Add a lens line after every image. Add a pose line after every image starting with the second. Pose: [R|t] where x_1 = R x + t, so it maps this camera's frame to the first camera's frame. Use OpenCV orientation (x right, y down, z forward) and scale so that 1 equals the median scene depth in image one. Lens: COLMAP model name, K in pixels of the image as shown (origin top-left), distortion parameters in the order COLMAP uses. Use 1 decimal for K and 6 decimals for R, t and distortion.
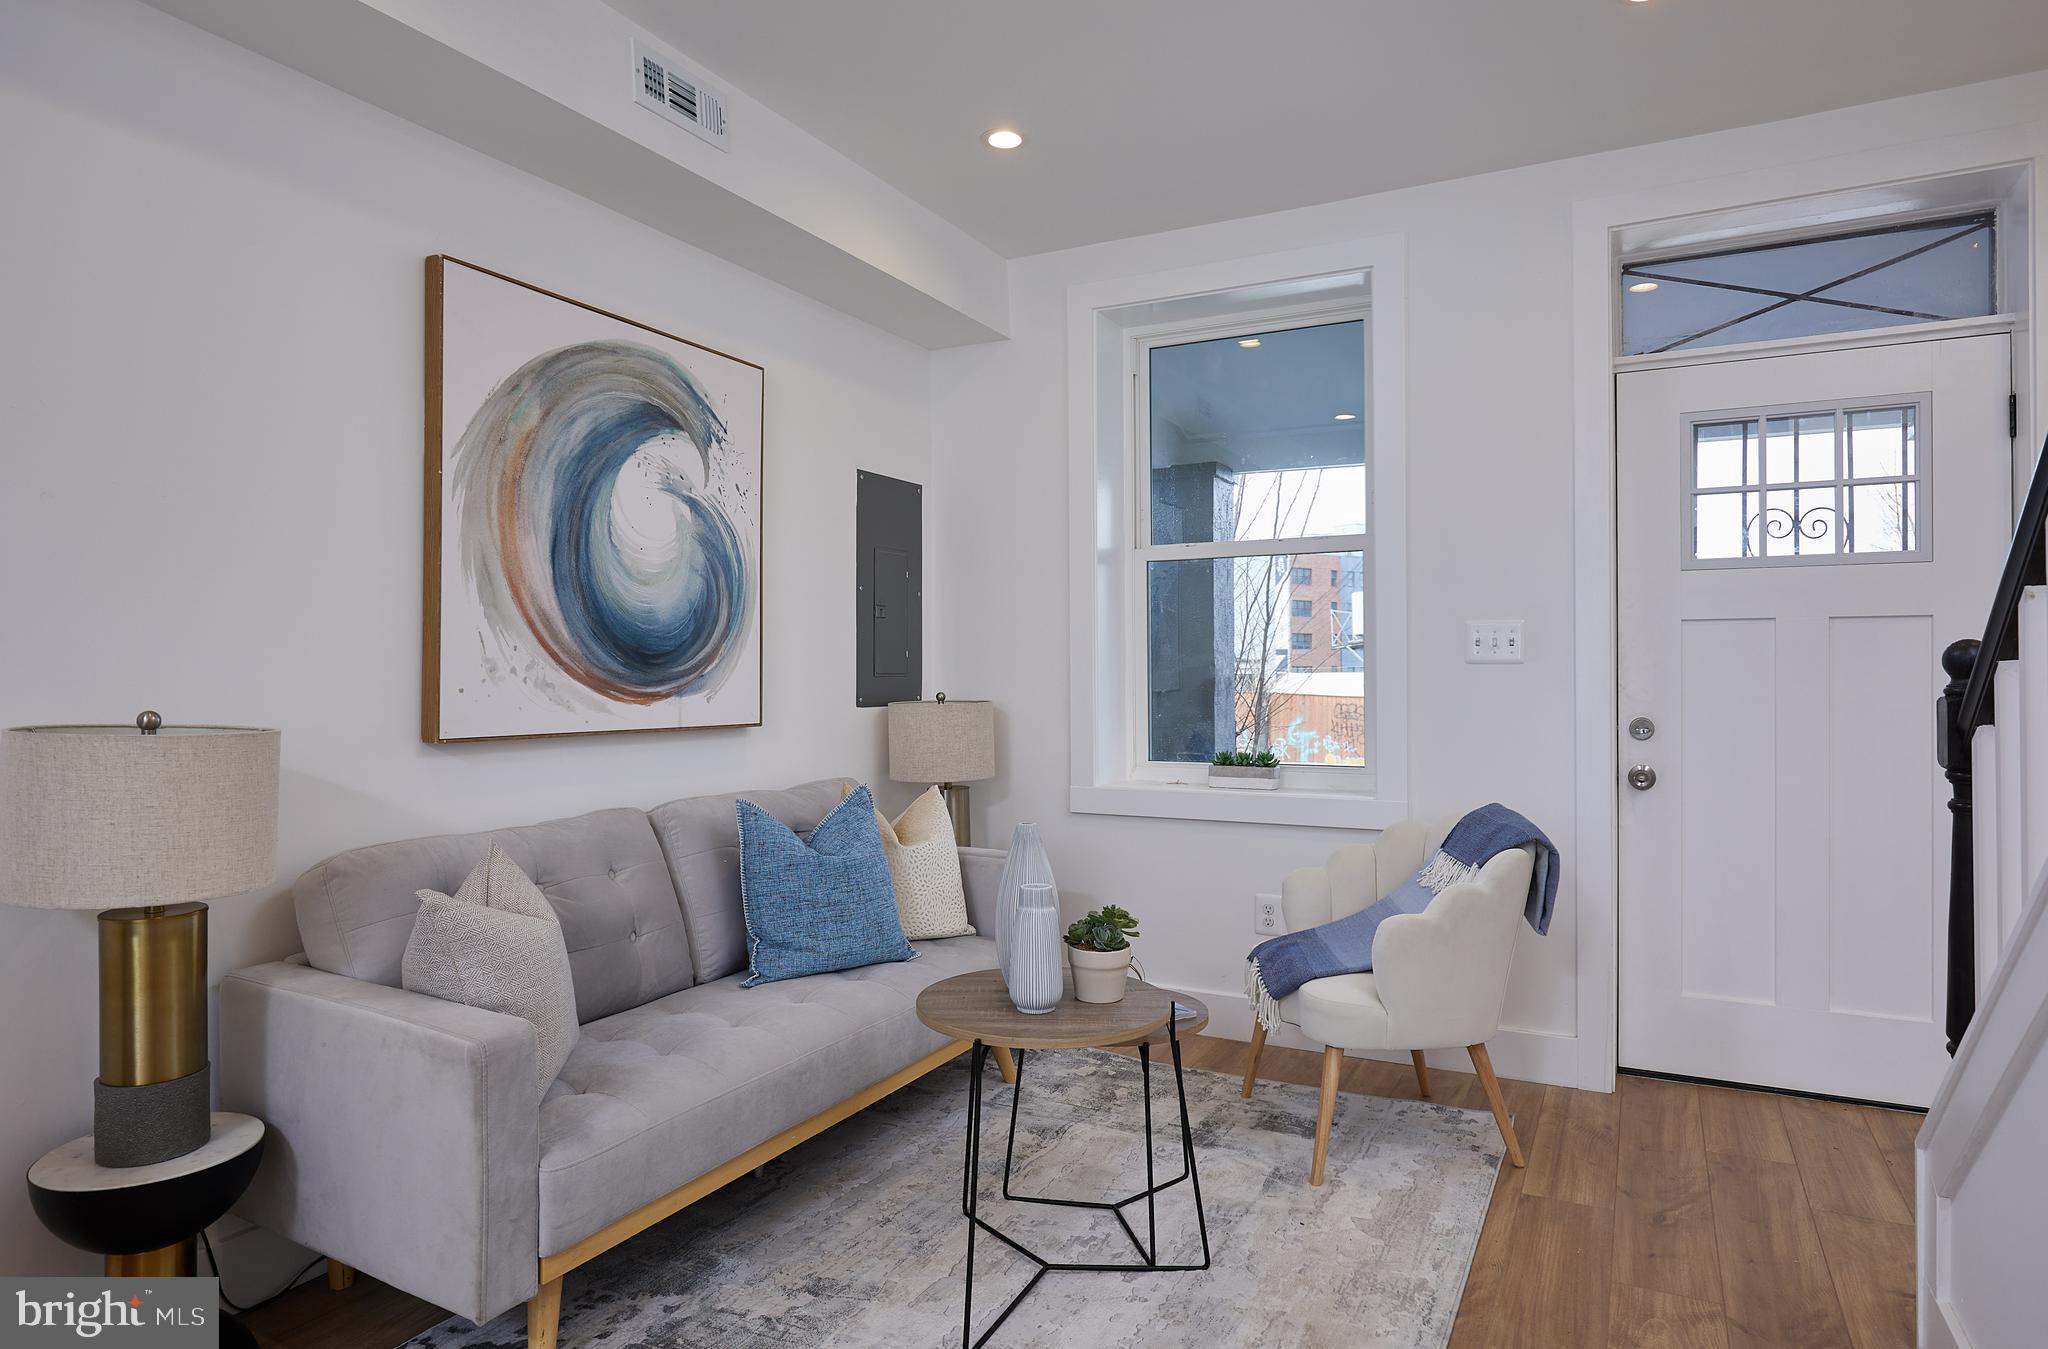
lens RADIAL K [[1177.1, 0, 1039.3], [0, 1177.1, 664.5], [0, 0, 1]] dist [-0.009197, -0.001590]
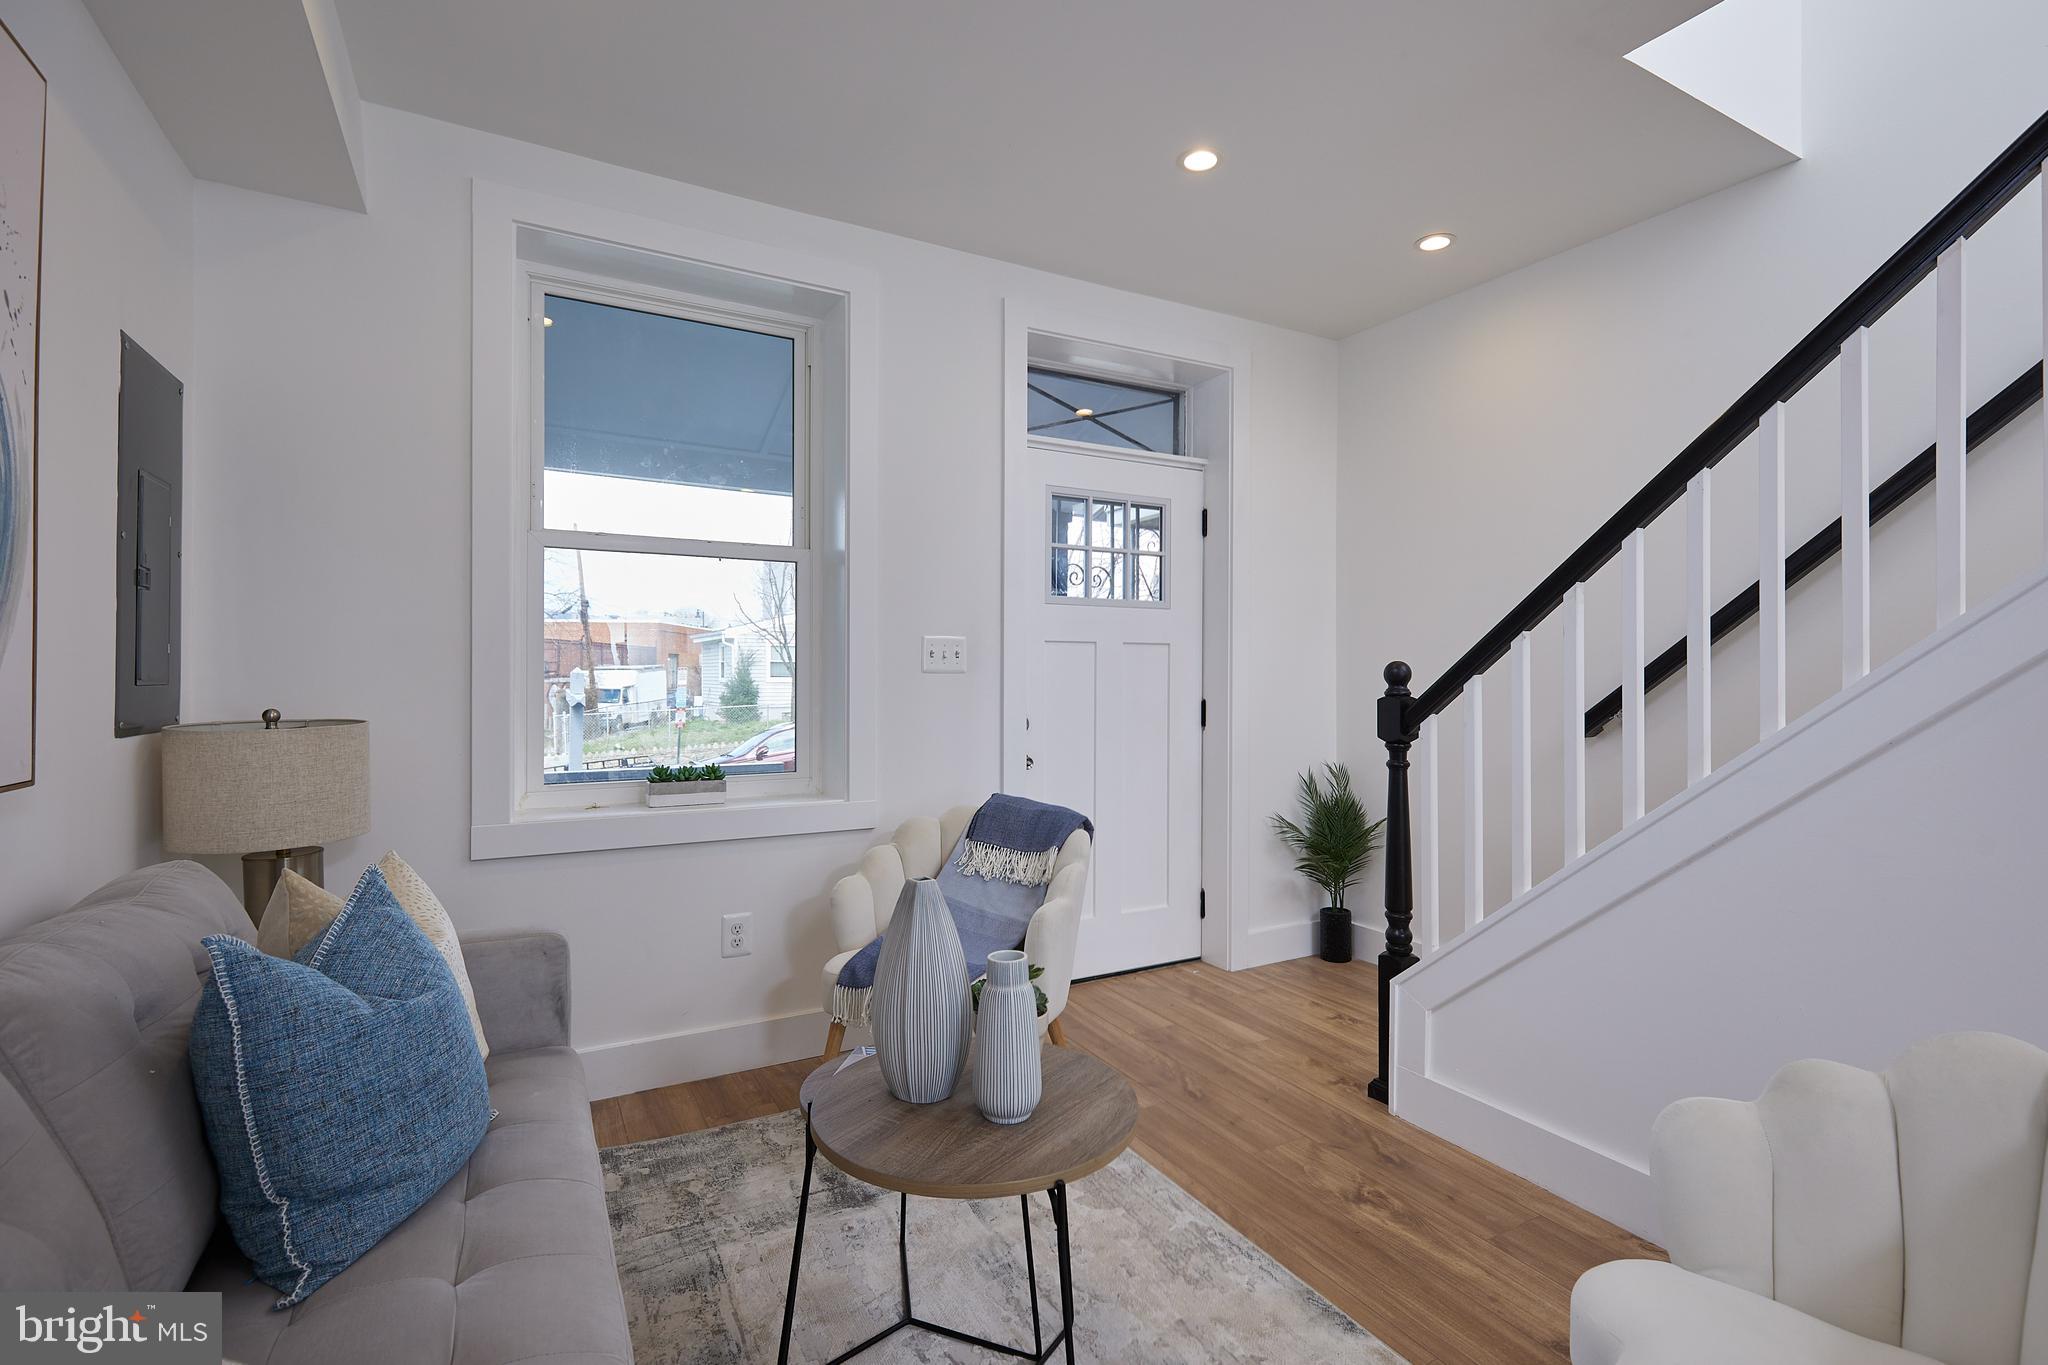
lens RADIAL K [[933.9, 0, 1037.3], [0, 933.9, 672.5], [0, 0, 1]] dist [-0.000659, 0.000350]
pose [[0.551454, 0.008036, 0.834166, -0.377561], [-0.007917, 0.999959, -0.004400, 0.002734], [-0.834168, -0.004177, 0.551495, 0.476216]]
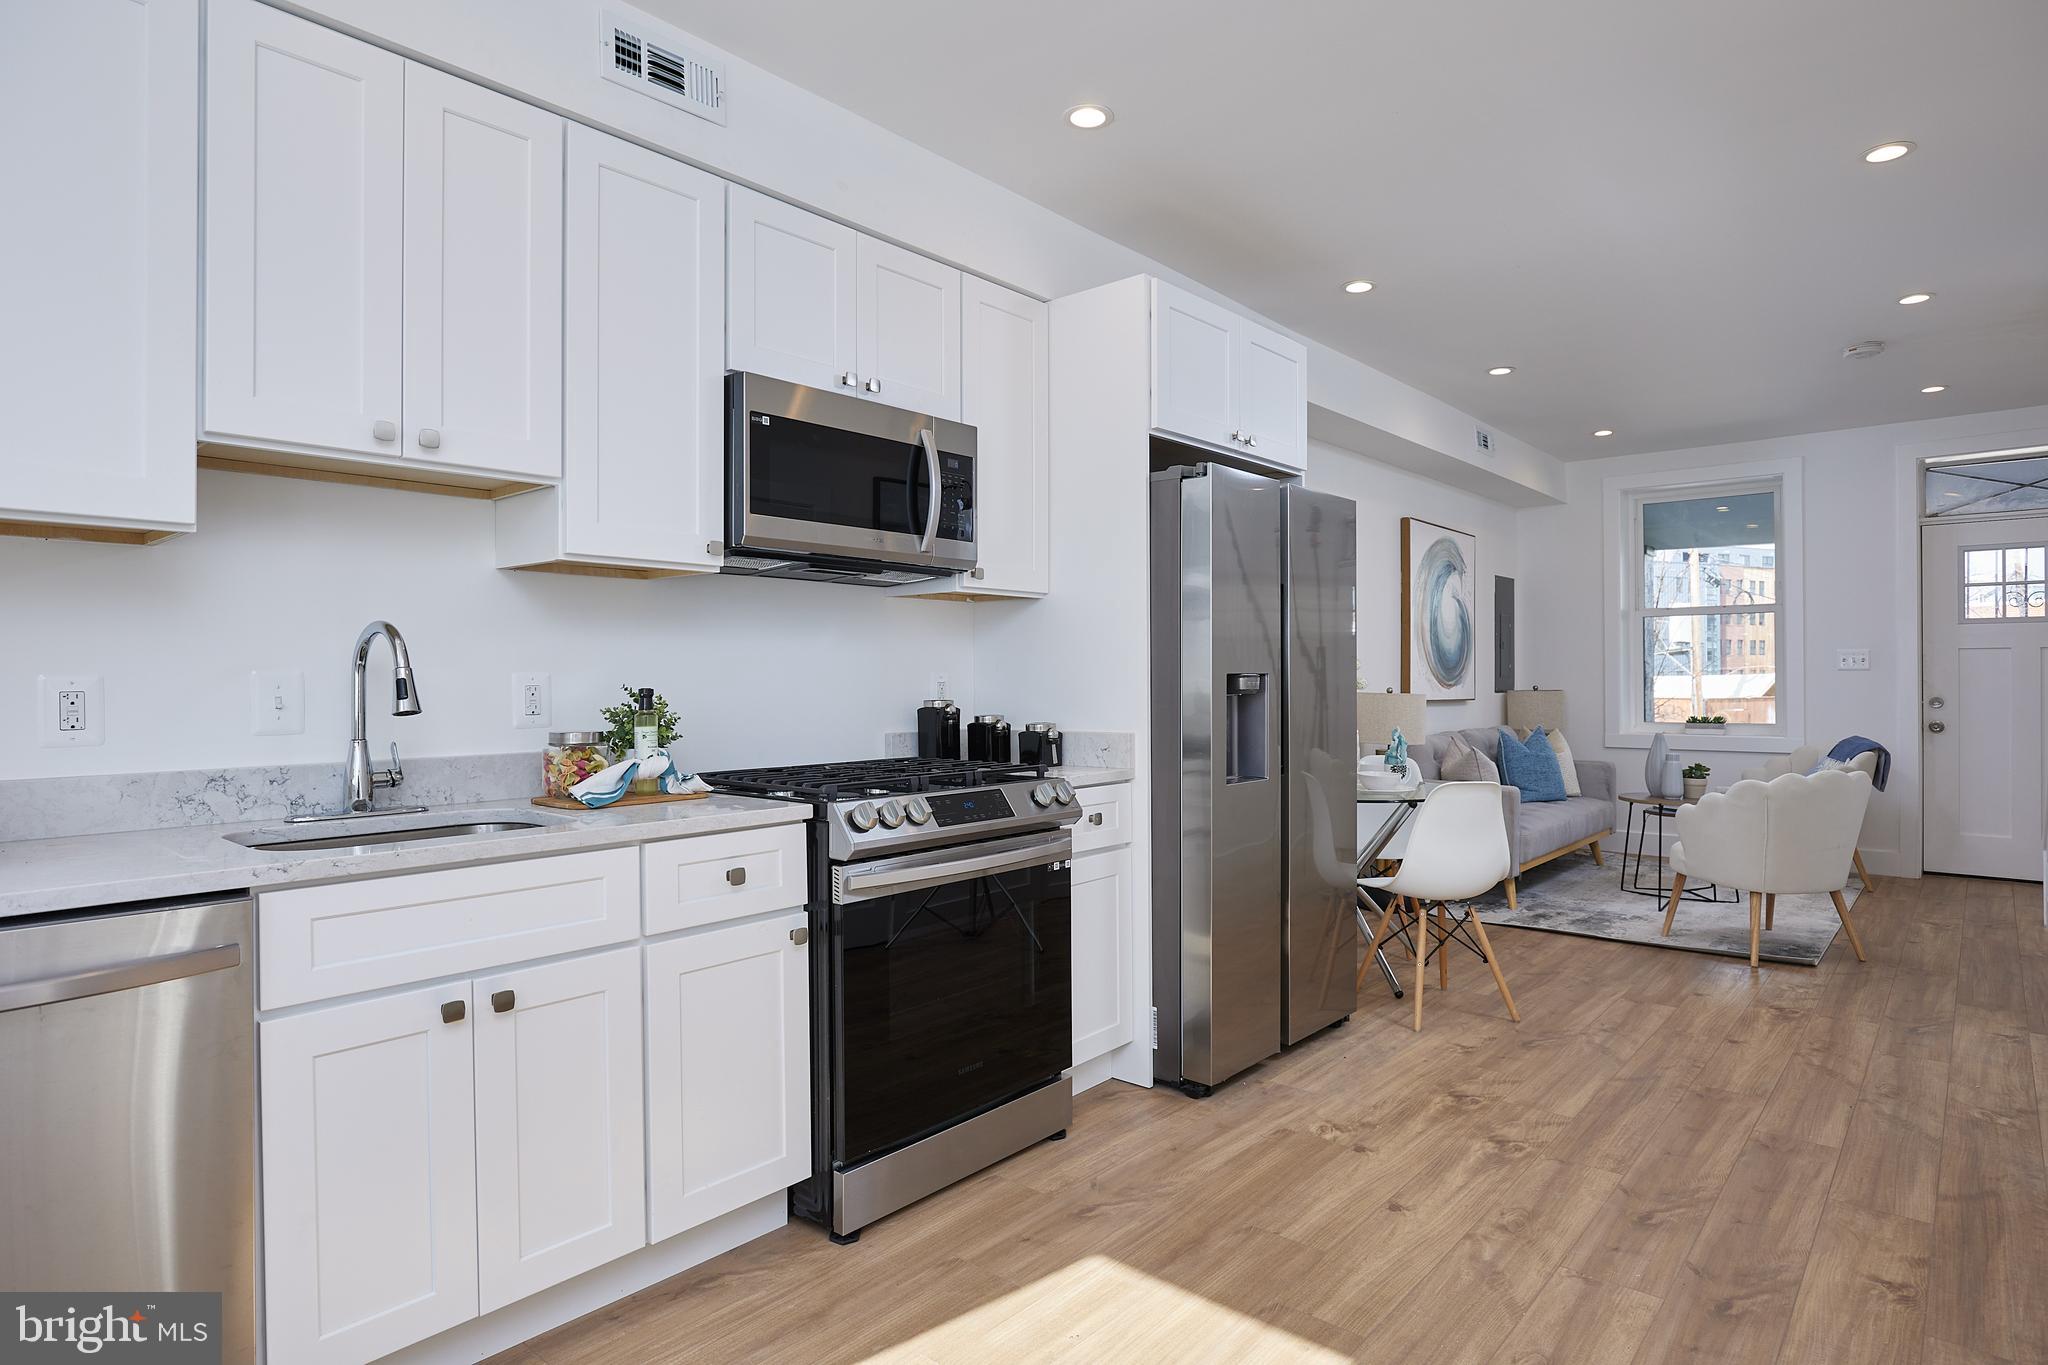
lens RADIAL K [[1100.9, 0, 1040.9], [0, 1100.9, 673.6], [0, 0, 1]] dist [-0.027350, 0.007261]
pose [[0.970663, -0.002042, -0.240435, -0.600277], [0.002922, 0.999990, 0.003302, -0.006907], [0.240426, -0.003907, 0.970660, -1.327545]]
